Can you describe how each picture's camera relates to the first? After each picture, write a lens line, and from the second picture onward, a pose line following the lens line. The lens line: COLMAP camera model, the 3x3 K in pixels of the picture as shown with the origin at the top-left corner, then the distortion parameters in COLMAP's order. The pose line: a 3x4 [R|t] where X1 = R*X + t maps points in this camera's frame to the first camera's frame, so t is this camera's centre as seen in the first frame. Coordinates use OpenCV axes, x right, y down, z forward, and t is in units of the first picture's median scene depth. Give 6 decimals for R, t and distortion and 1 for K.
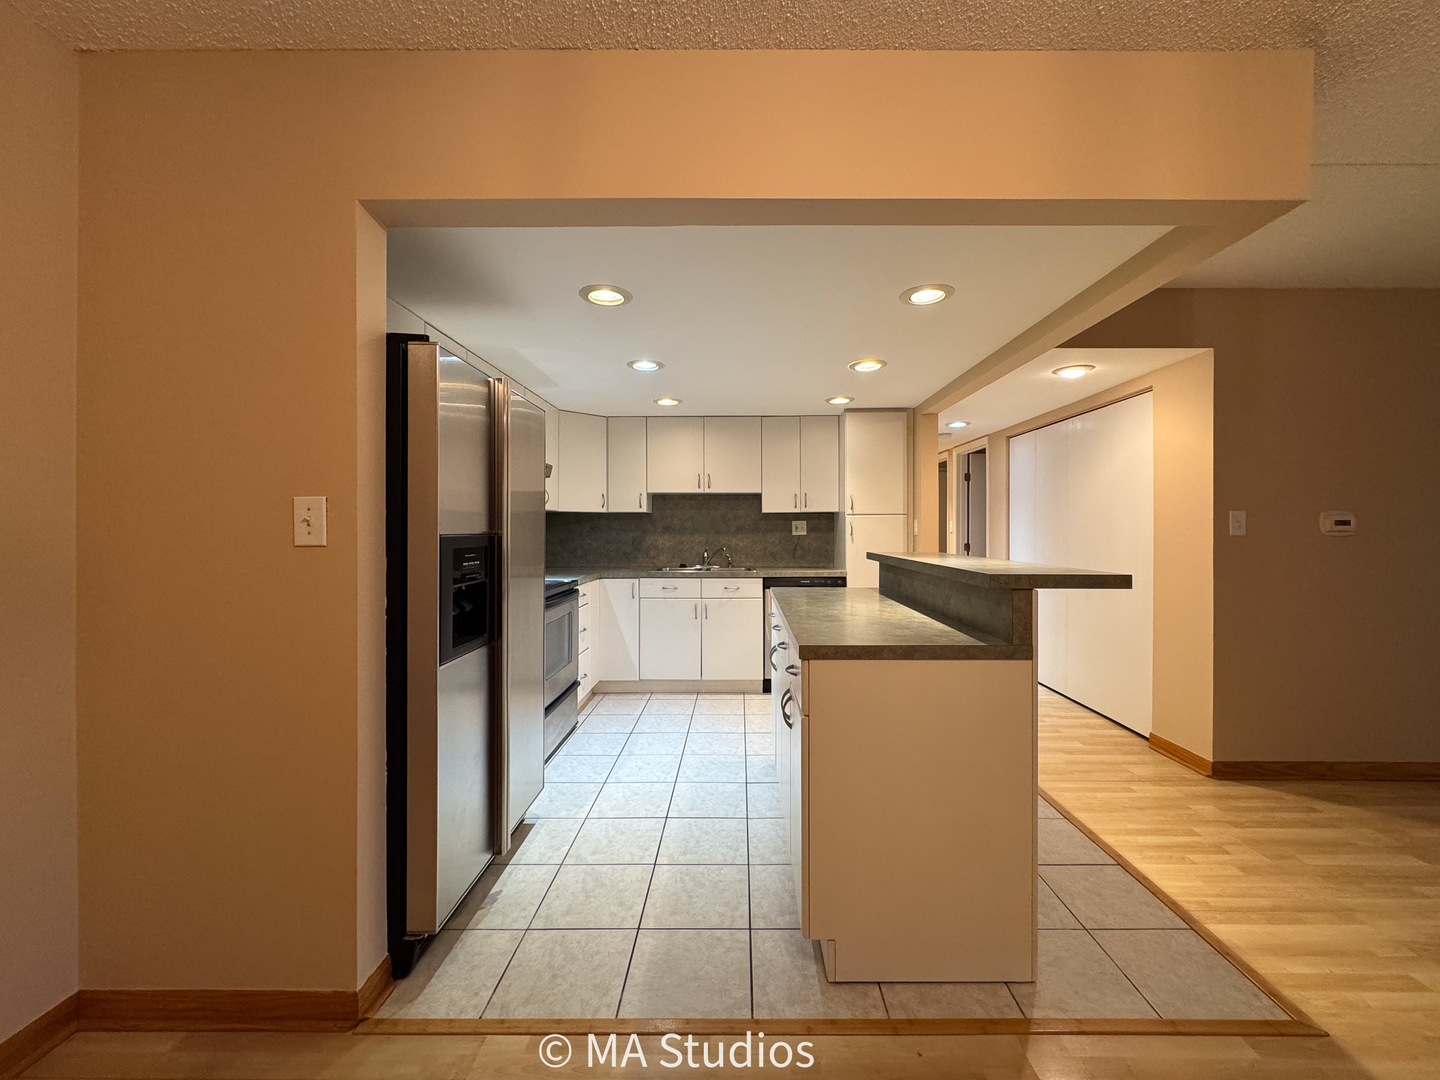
lens RADIAL K [[581.4, 0, 740.8], [0, 581.4, 523.0], [0, 0, 1]] dist [-0.005404, 0.002367]
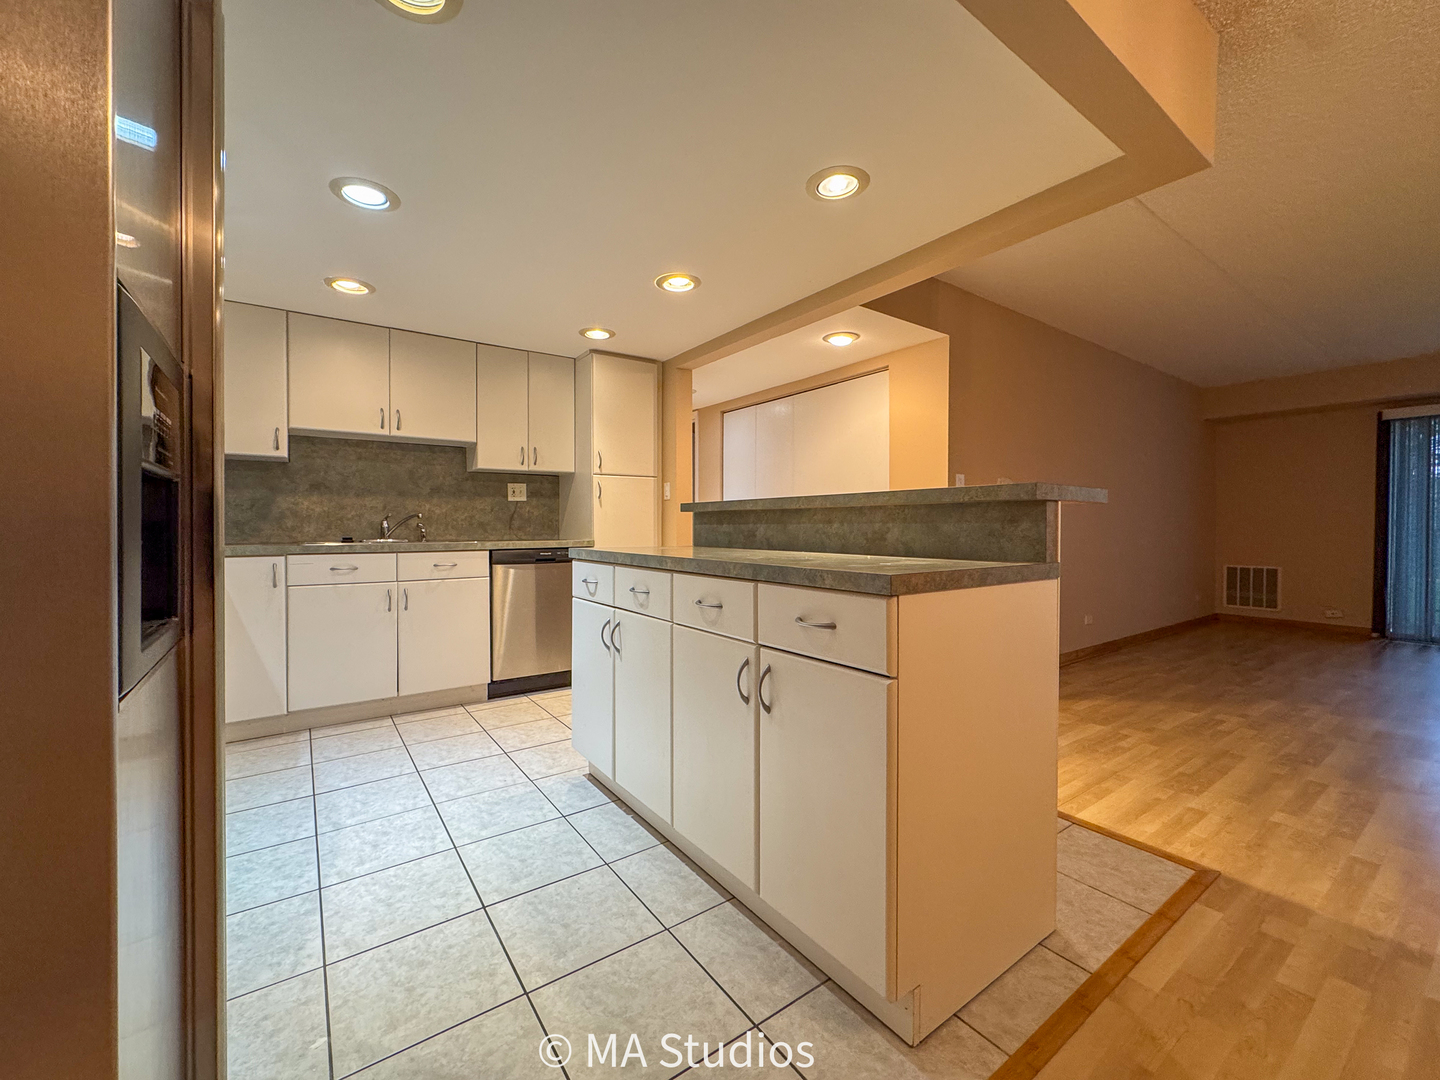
lens RADIAL K [[581.4, 0, 718.4], [0, 581.4, 528.4], [0, 0, 1]] dist [-0.005404, 0.002367]
pose [[0.813839, -0.000653, 0.581090, -0.201512], [-0.005358, 0.999948, 0.008628, 0.072107], [-0.581066, -0.010135, 0.813794, 0.258793]]
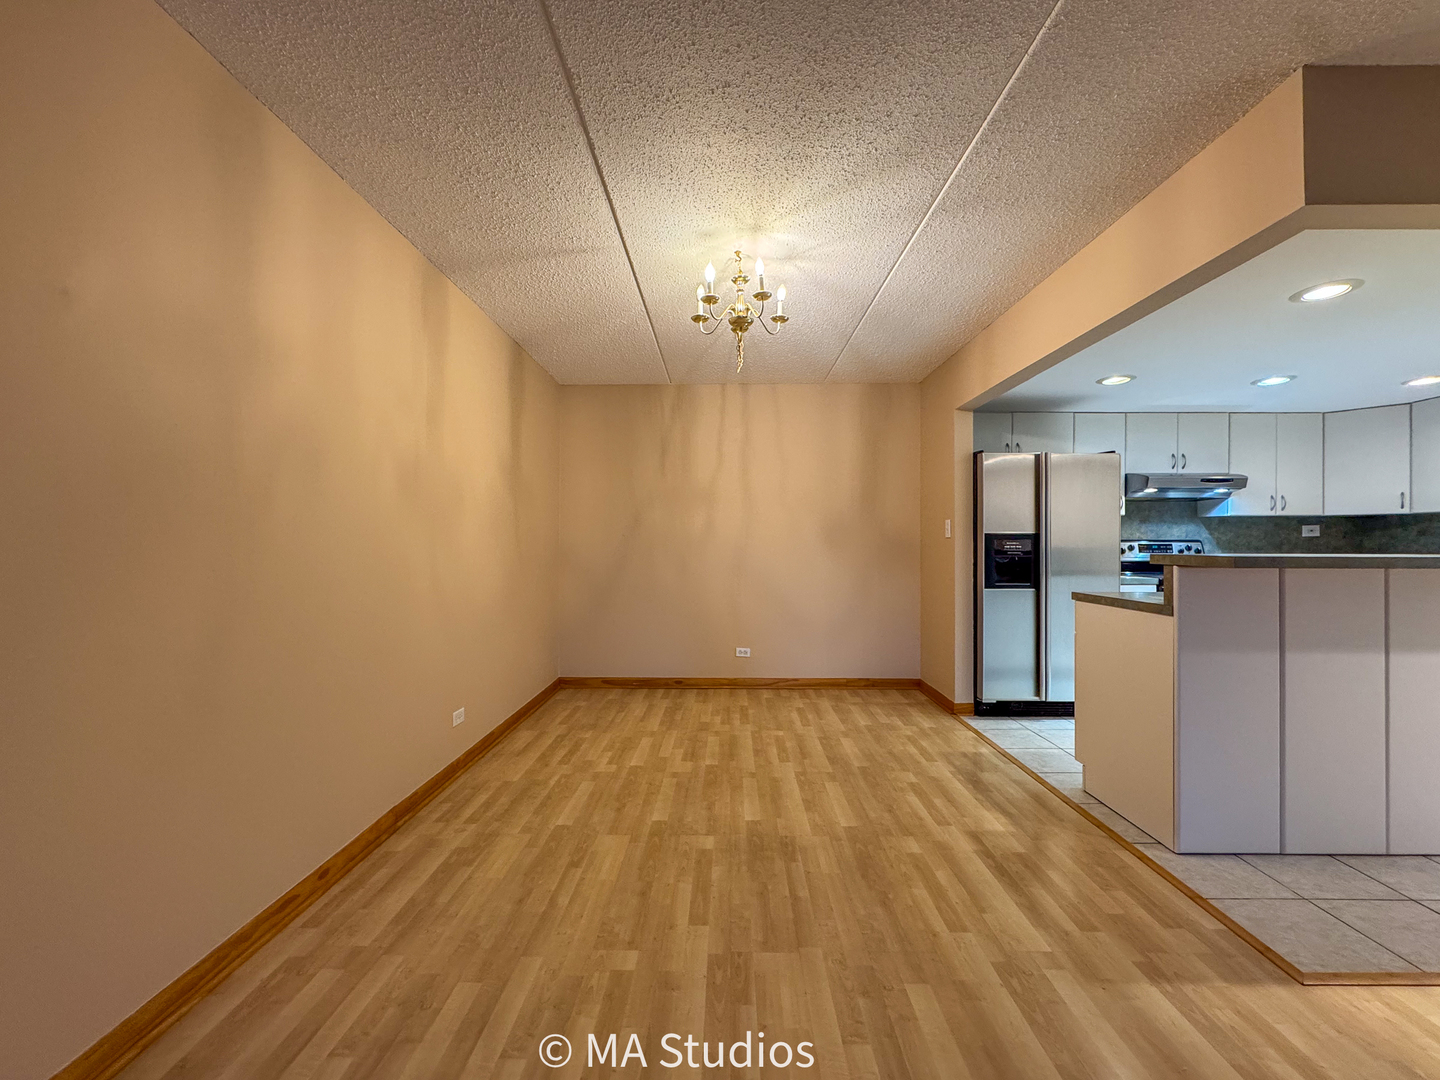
lens RADIAL K [[581.4, 0, 730.8], [0, 581.4, 539.9], [0, 0, 1]] dist [-0.005404, 0.002367]
pose [[0.004374, -0.008235, -0.999957, 0.839482], [0.007152, 0.999941, -0.008204, 0.028108], [0.999965, -0.007116, 0.004432, -0.019083]]
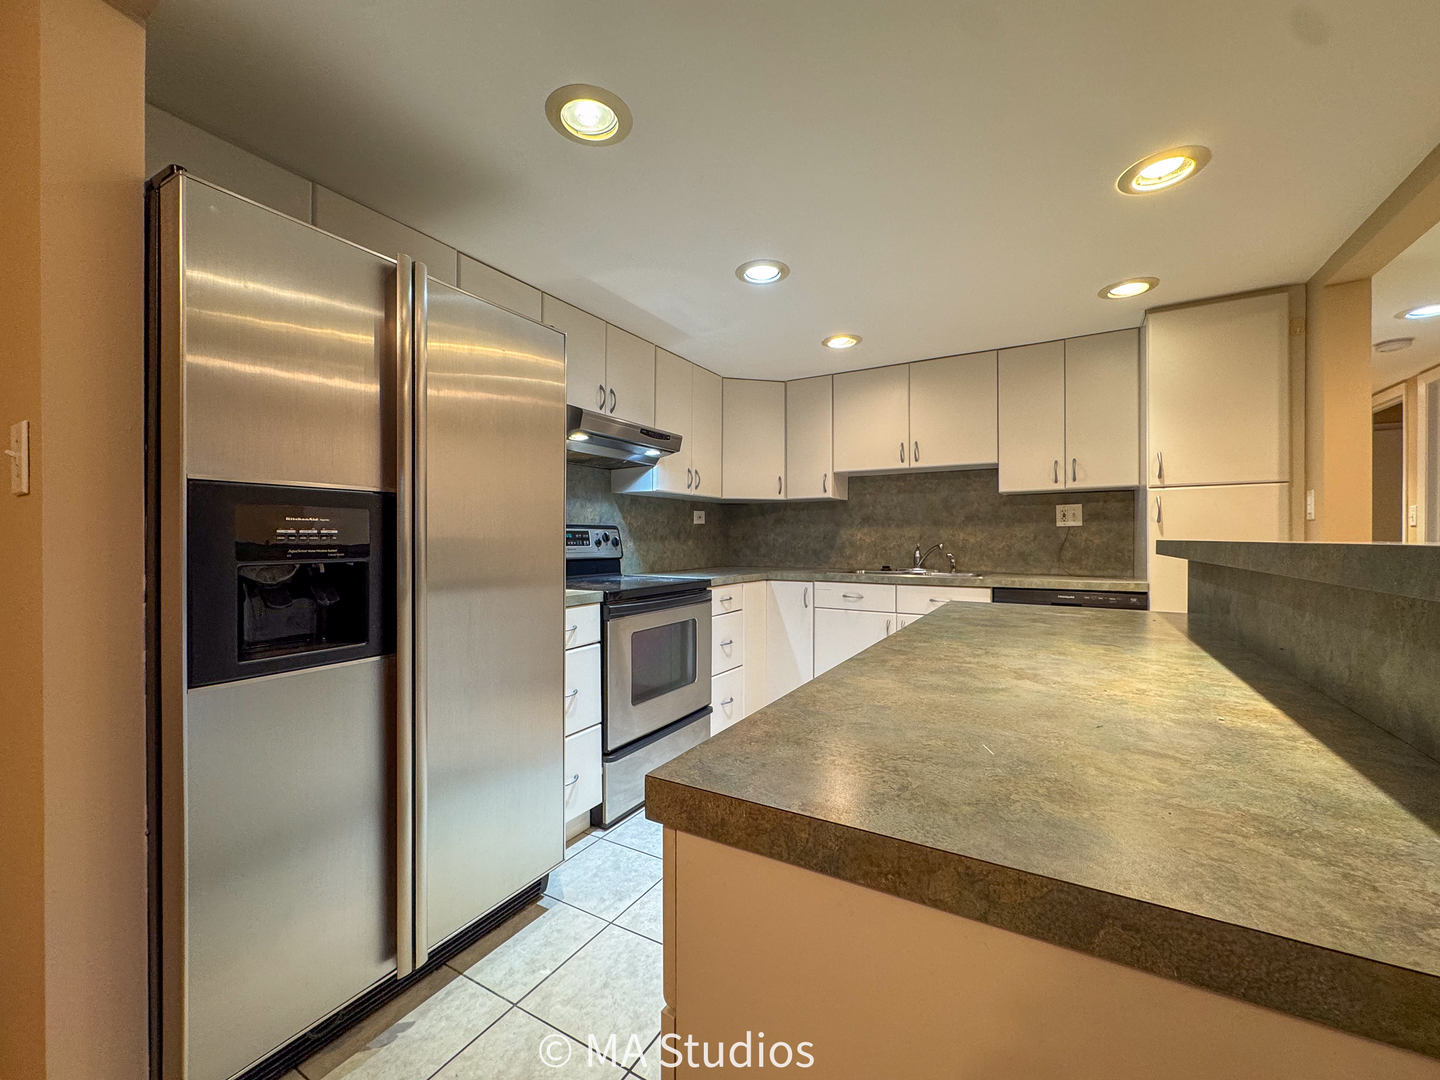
lens RADIAL K [[581.4, 0, 717.8], [0, 581.4, 537.5], [0, 0, 1]] dist [-0.005404, 0.002367]
pose [[0.861928, -0.001398, -0.507029, 0.131018], [0.005648, 0.999961, 0.006845, 0.038071], [0.507000, -0.008763, 0.861902, 0.342896]]
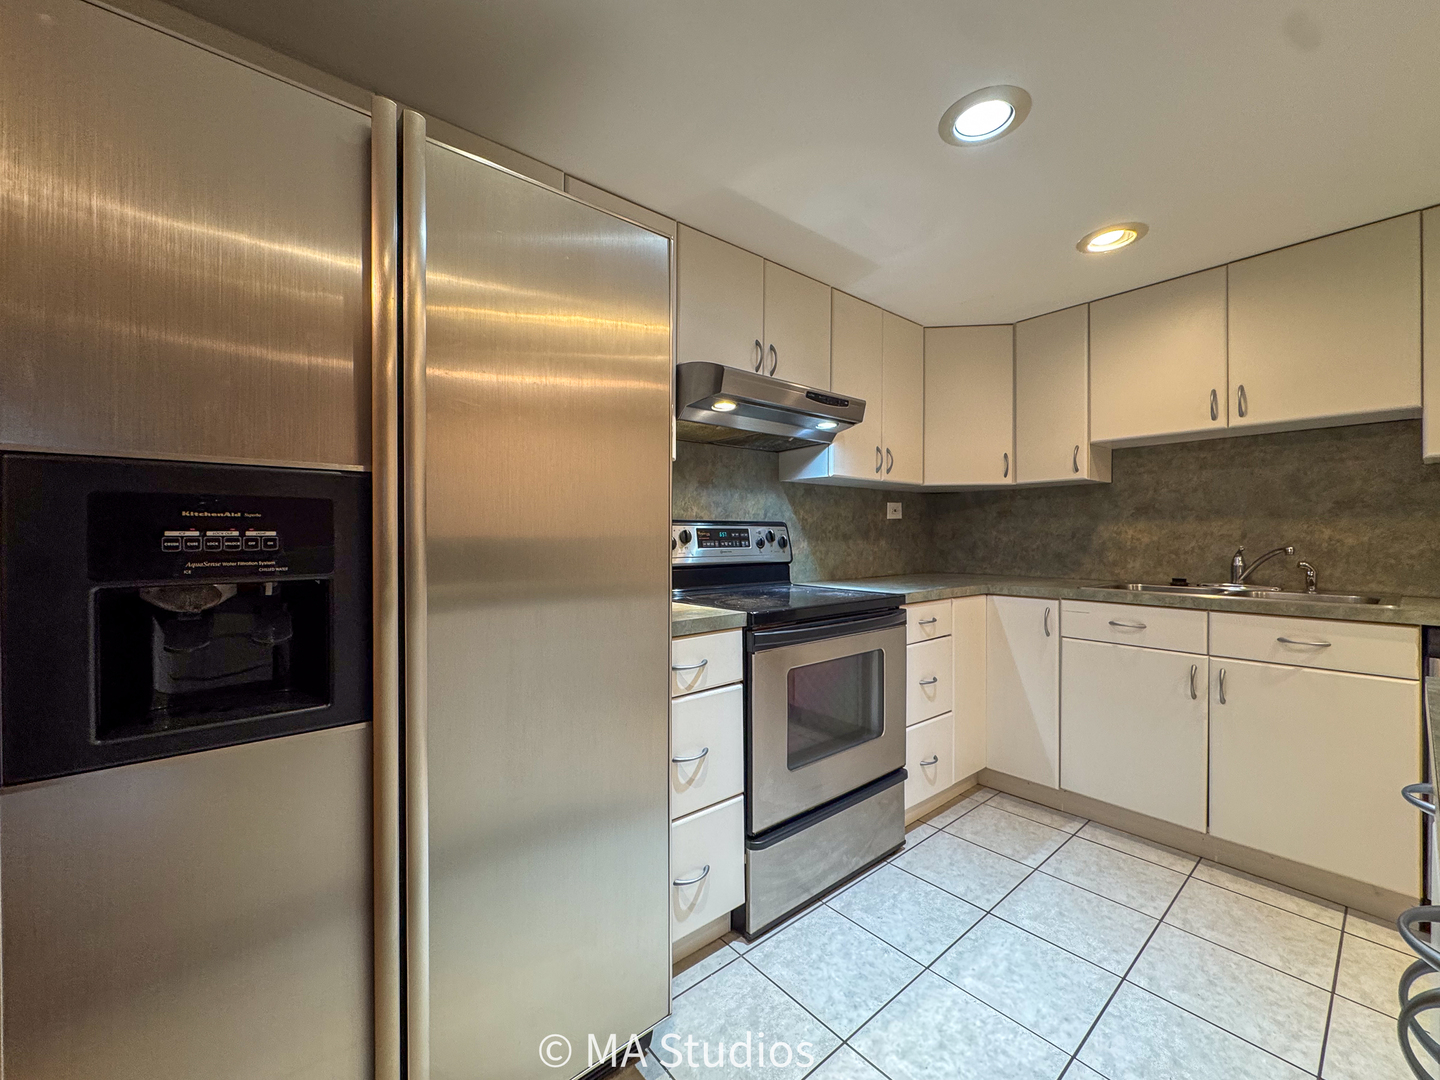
lens RADIAL K [[581.4, 0, 719.2], [0, 581.4, 536.9], [0, 0, 1]] dist [-0.005404, 0.002367]
pose [[0.645354, 0.001216, -0.763883, 0.039170], [0.008897, 0.999919, 0.009108, 0.036518], [0.763832, -0.012674, 0.645291, 0.512336]]
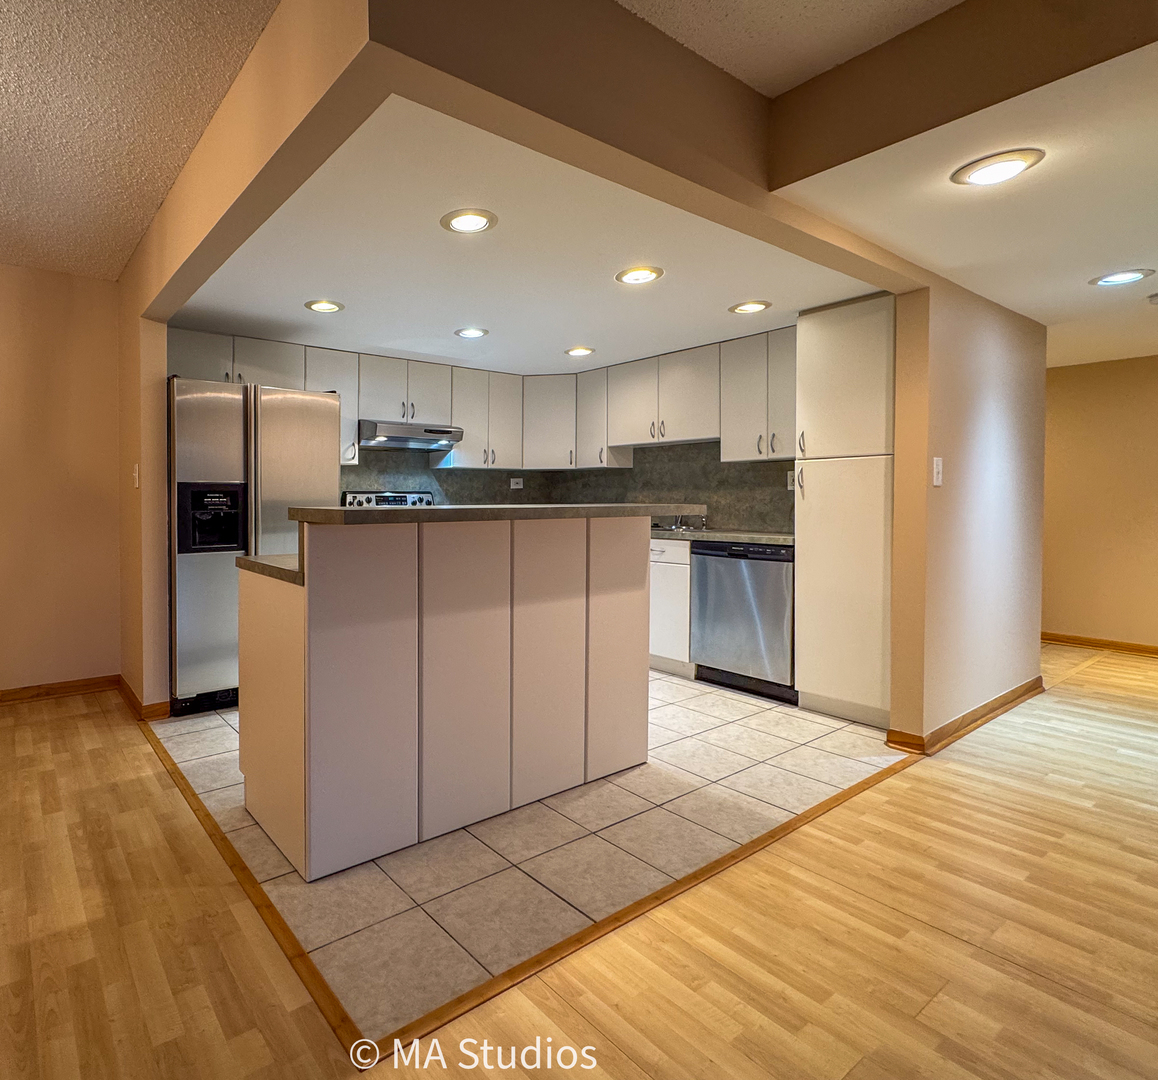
lens RADIAL K [[640.2, 0, 439.7], [0, 640.2, 504.4], [0, 0, 1]] dist [-0.003021, 0.002417]
pose [[0.570377, 0.006036, -0.821361, 0.728302], [0.008631, 0.999874, 0.013341, 0.034828], [0.821338, -0.014698, 0.570253, 0.241298]]
